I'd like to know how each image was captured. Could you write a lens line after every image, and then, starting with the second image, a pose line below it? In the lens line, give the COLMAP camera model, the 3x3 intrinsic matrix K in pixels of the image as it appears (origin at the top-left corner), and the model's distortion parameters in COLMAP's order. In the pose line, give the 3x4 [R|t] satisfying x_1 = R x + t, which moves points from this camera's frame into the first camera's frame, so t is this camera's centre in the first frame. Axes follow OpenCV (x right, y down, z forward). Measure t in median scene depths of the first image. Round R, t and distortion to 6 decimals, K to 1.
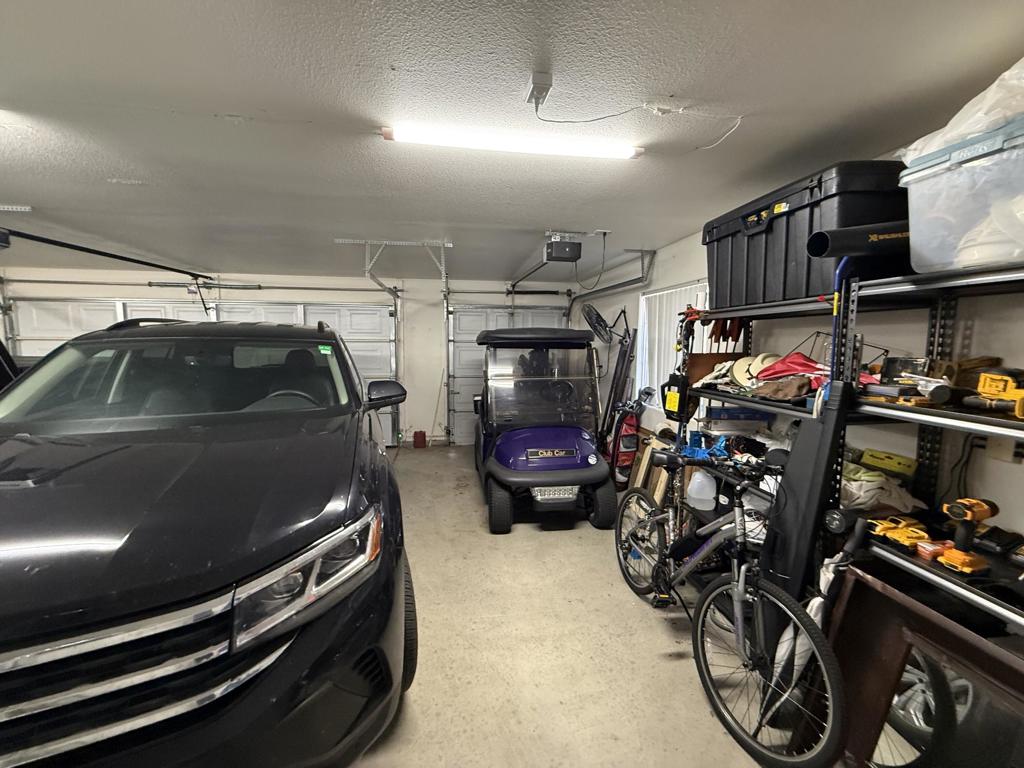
lens RADIAL K [[408.9, 0, 509.6], [0, 408.9, 383.9], [0, 0, 1]] dist [-0.000051, -0.000150]
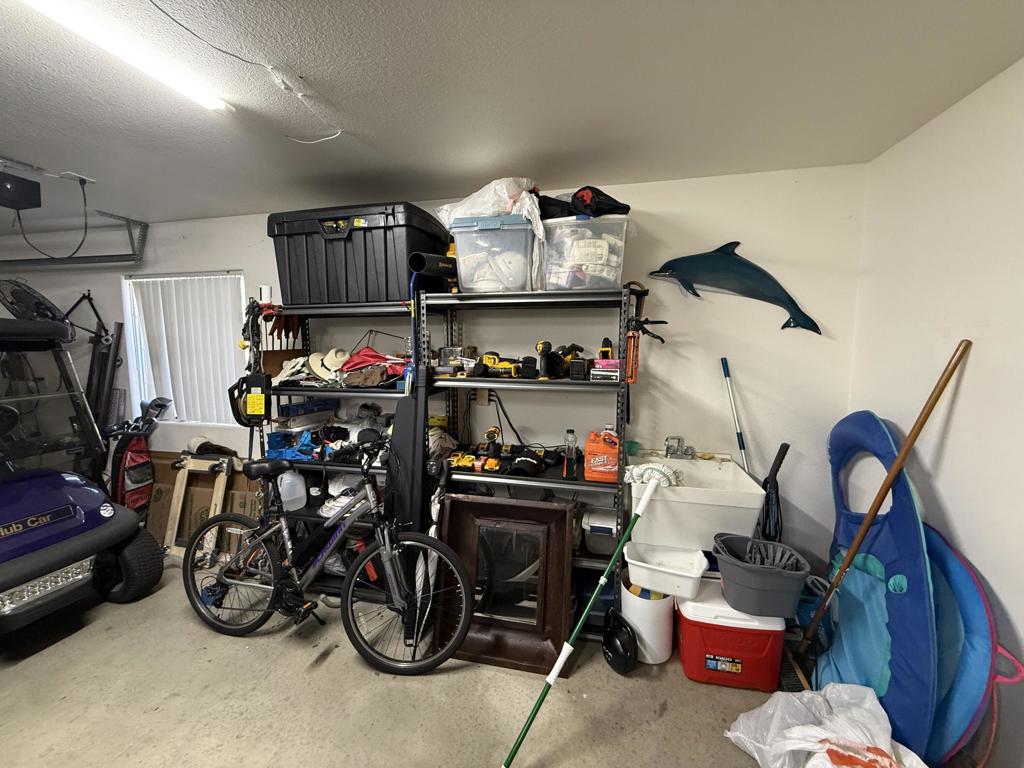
lens RADIAL K [[408.9, 0, 508.2], [0, 408.9, 384.0], [0, 0, 1]] dist [-0.000051, -0.000150]
pose [[0.369495, -0.100917, 0.923737, -0.213338], [0.101732, 0.992503, 0.067736, -0.005666], [-0.923647, 0.068946, 0.376991, 0.137273]]
